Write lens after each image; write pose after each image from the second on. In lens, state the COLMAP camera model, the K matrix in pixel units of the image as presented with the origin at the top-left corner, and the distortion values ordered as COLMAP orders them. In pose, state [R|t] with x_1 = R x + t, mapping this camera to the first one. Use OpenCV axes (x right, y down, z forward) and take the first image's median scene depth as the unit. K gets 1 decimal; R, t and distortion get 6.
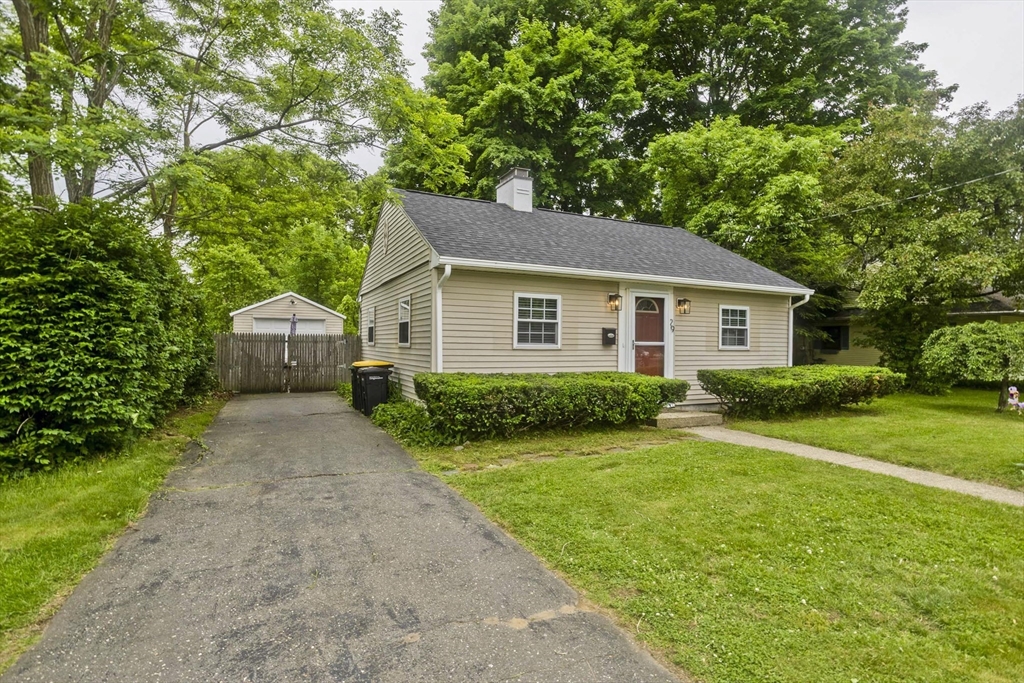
lens RADIAL K [[487.8, 0, 510.2], [0, 487.8, 339.4], [0, 0, 1]] dist [-0.047025, 0.031103]
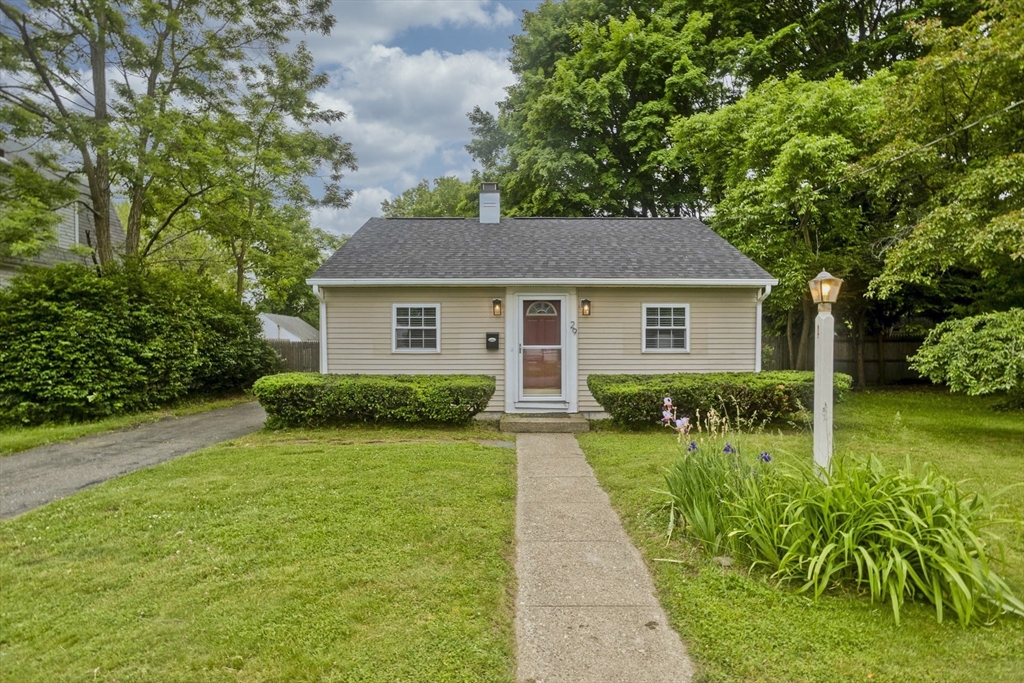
lens RADIAL K [[487.8, 0, 510.2], [0, 487.8, 339.4], [0, 0, 1]] dist [-0.047025, 0.031103]
pose [[0.912904, -0.018575, -0.407751, 0.657708], [0.014103, 0.999803, -0.013971, 0.006206], [0.407930, 0.007004, 0.912986, 0.073382]]
